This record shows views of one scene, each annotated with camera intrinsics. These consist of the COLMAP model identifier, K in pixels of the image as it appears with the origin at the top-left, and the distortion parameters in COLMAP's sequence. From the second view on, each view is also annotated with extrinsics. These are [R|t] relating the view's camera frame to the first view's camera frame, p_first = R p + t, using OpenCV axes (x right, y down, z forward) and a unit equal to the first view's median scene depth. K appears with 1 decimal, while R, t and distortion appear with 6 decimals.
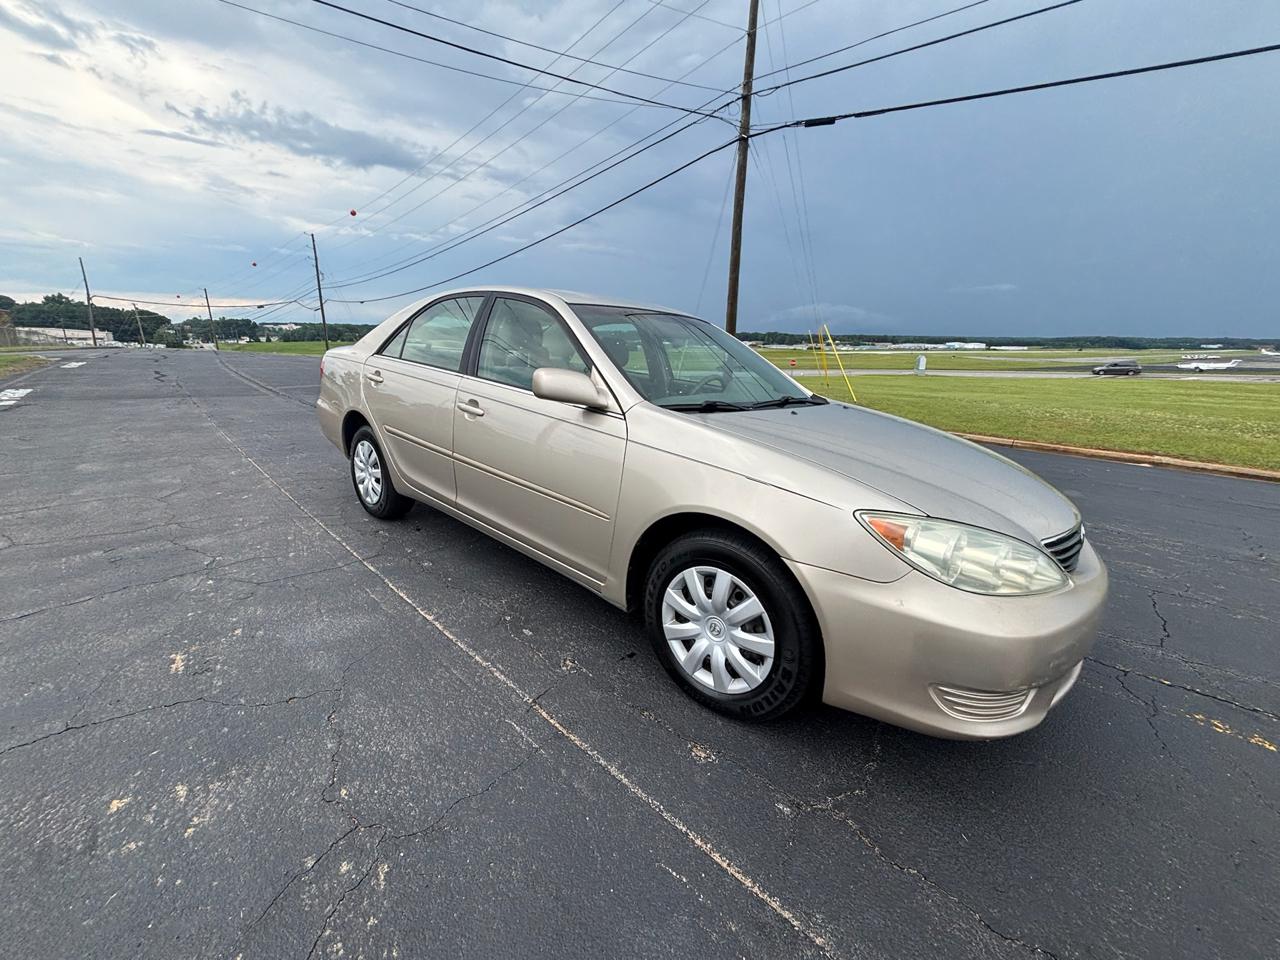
lens RADIAL K [[512.7, 0, 638.3], [0, 512.7, 485.9], [0, 0, 1]] dist [0.004181, -0.001008]
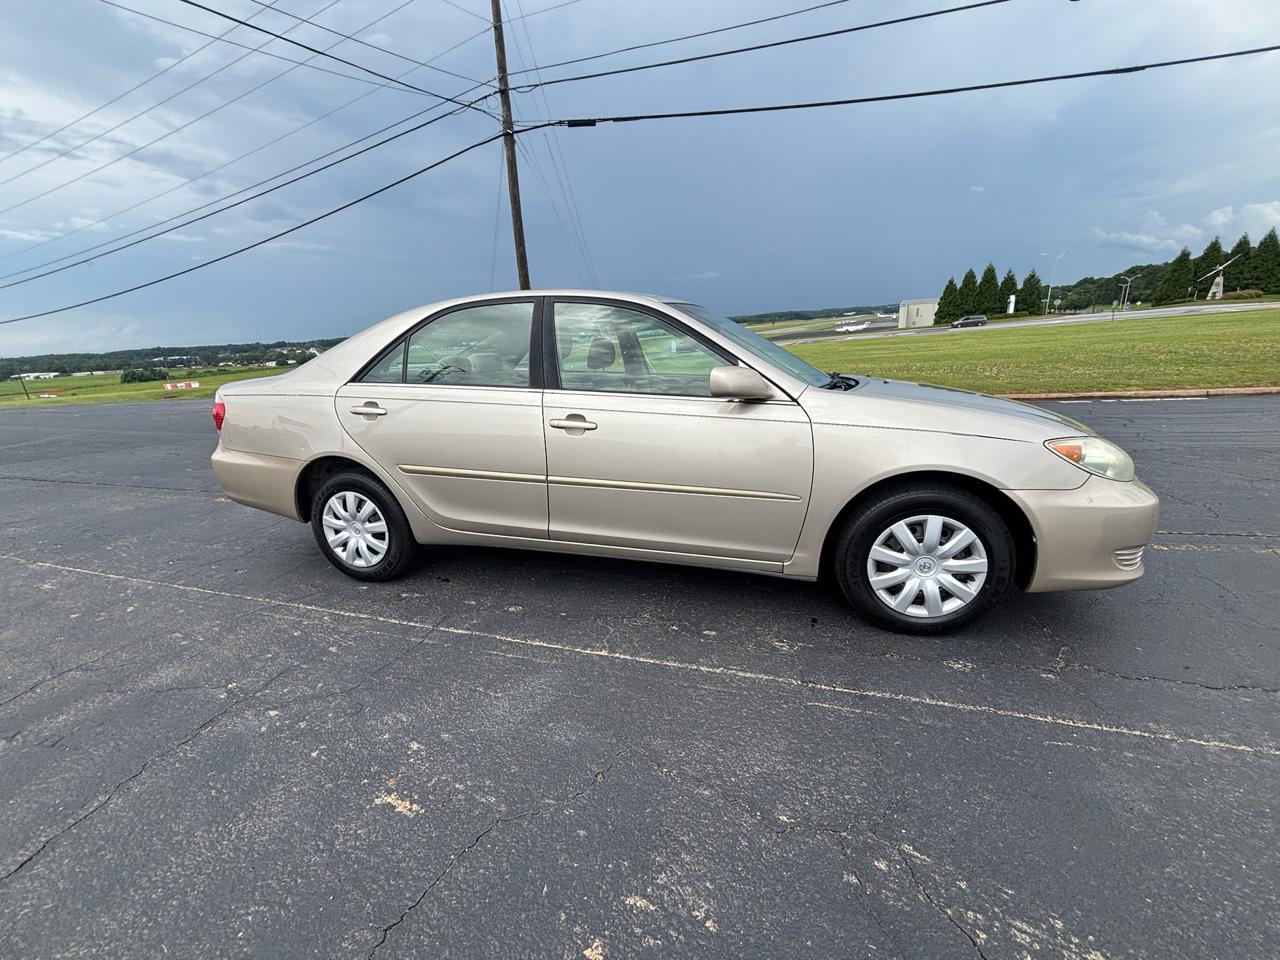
lens RADIAL K [[512.7, 0, 640.9], [0, 512.7, 485.8], [0, 0, 1]] dist [0.004181, -0.001008]
pose [[0.895350, -0.199061, 0.398402, -0.101624], [0.196853, 0.979310, 0.046913, -0.010273], [-0.399497, 0.036422, 0.916010, 0.019512]]
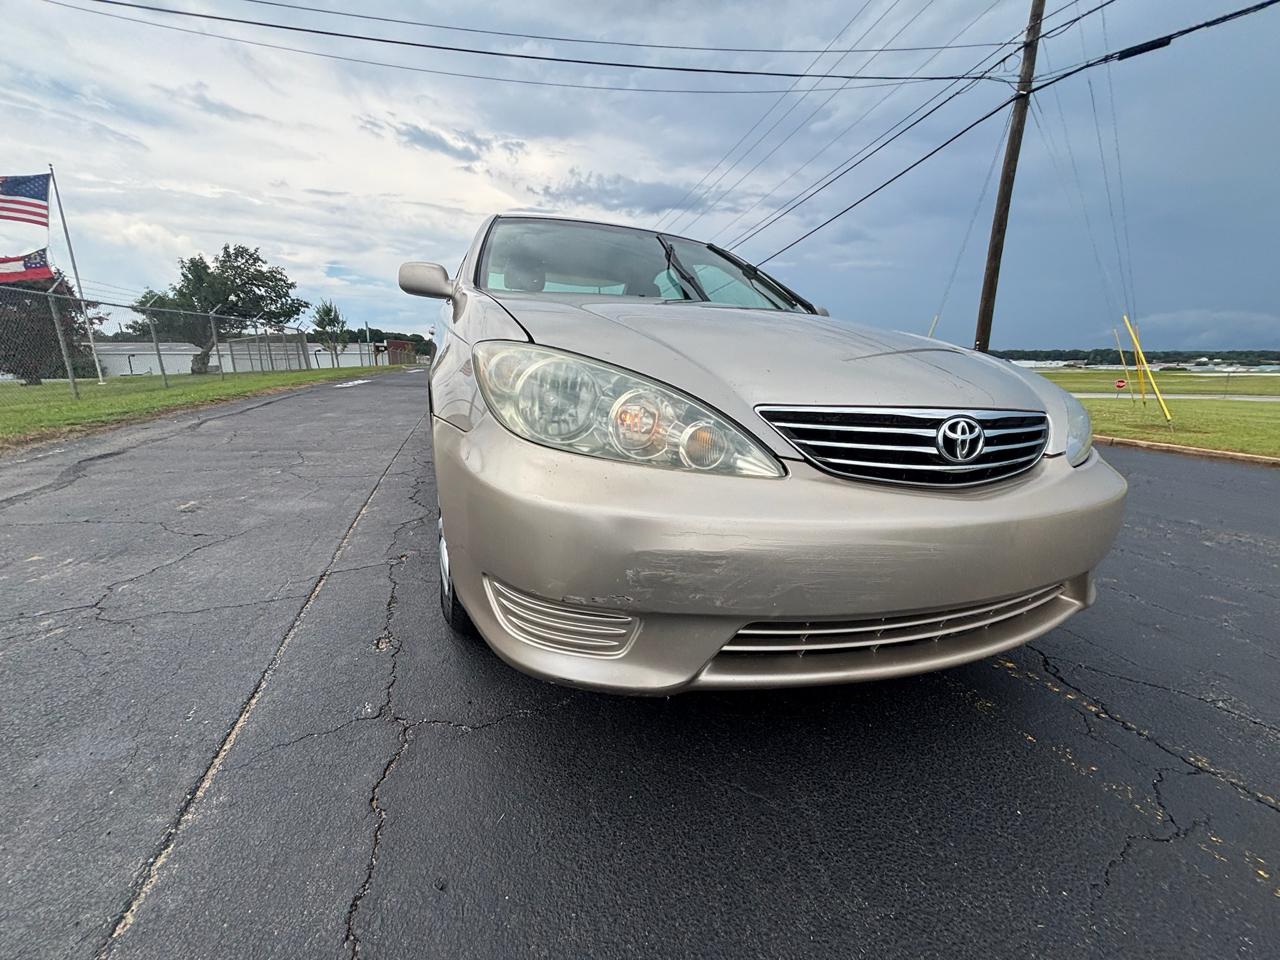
lens RADIAL K [[512.7, 0, 639.2], [0, 512.7, 486.5], [0, 0, 1]] dist [0.004181, -0.001008]
pose [[0.889751, 0.099397, -0.445491, 0.094866], [-0.117134, 0.993039, -0.012380, 0.022739], [0.441160, 0.063197, 0.895201, 0.041998]]
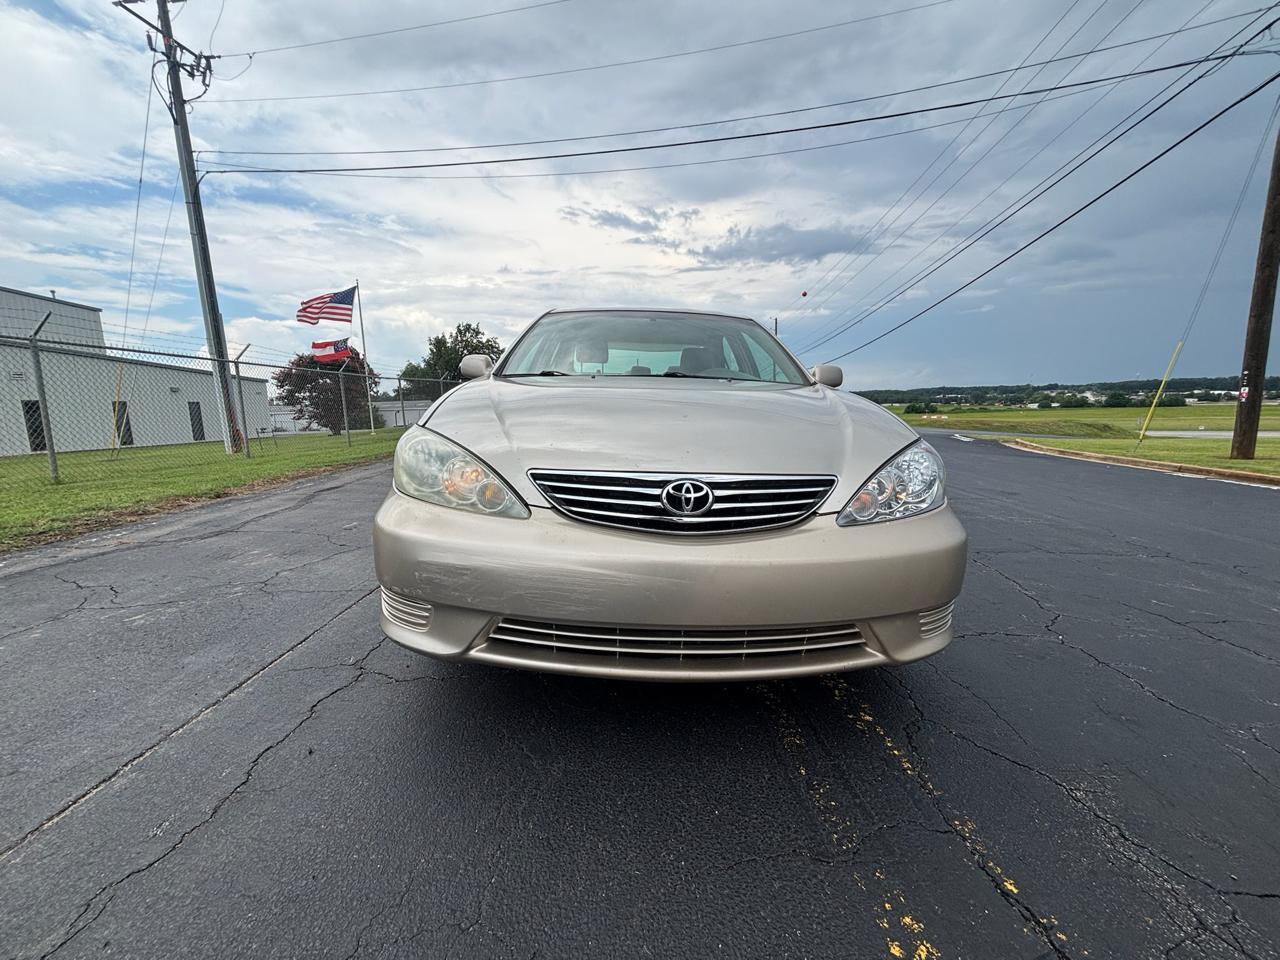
lens RADIAL K [[512.7, 0, 630.9], [0, 512.7, 486.1], [0, 0, 1]] dist [0.004181, -0.001008]
pose [[0.681401, 0.082027, -0.727299, 0.154961], [-0.169043, 0.984471, -0.047344, 0.014981], [0.712122, 0.155205, 0.684685, 0.054250]]
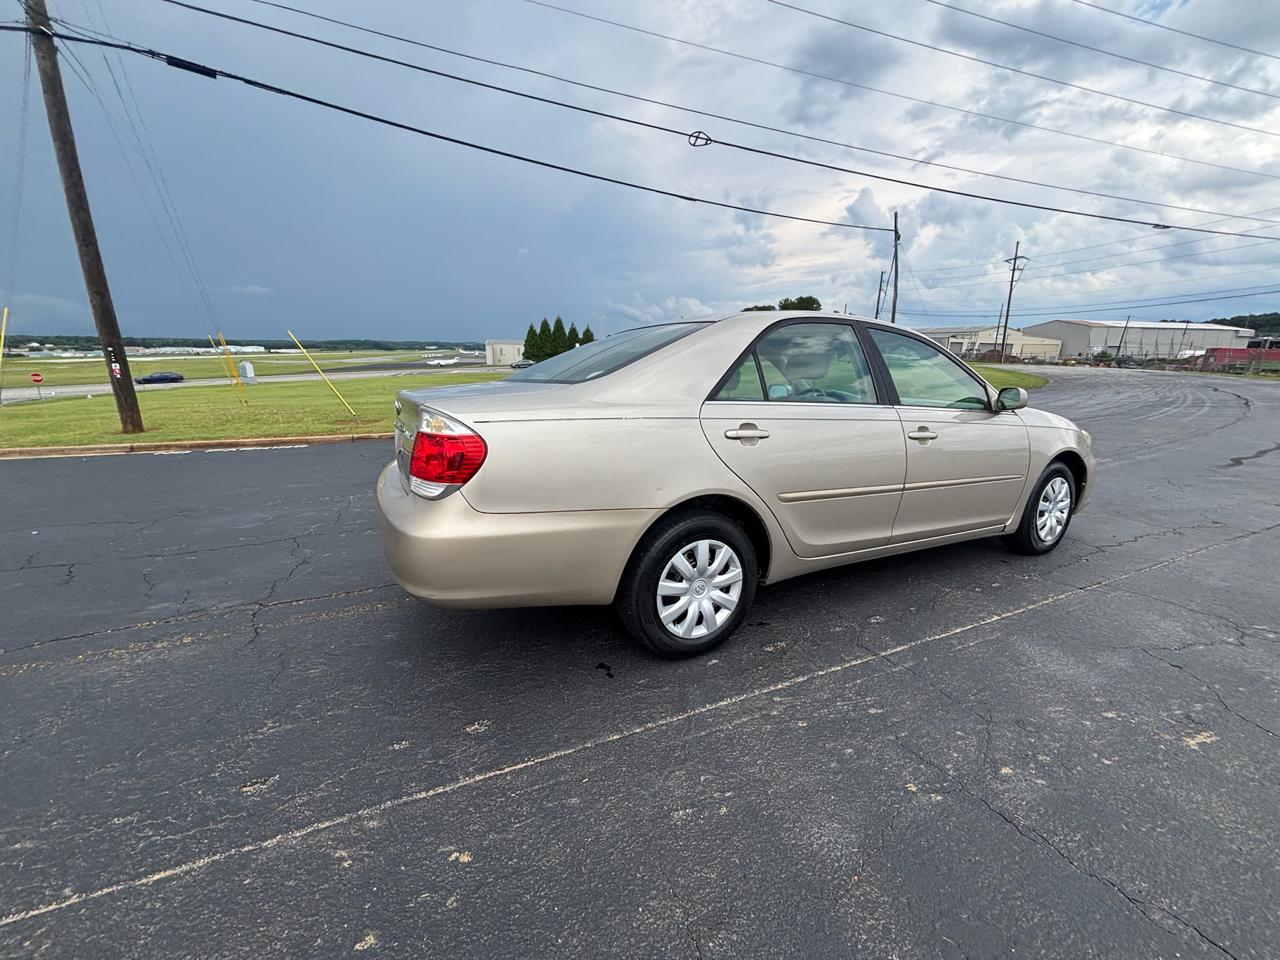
lens RADIAL K [[512.7, 0, 640.4], [0, 512.7, 484.8], [0, 0, 1]] dist [0.004181, -0.001008]
pose [[0.359768, -0.249554, 0.899049, -0.252636], [0.256022, 0.952987, 0.162074, -0.062407], [-0.897229, 0.171867, 0.406746, 0.186195]]
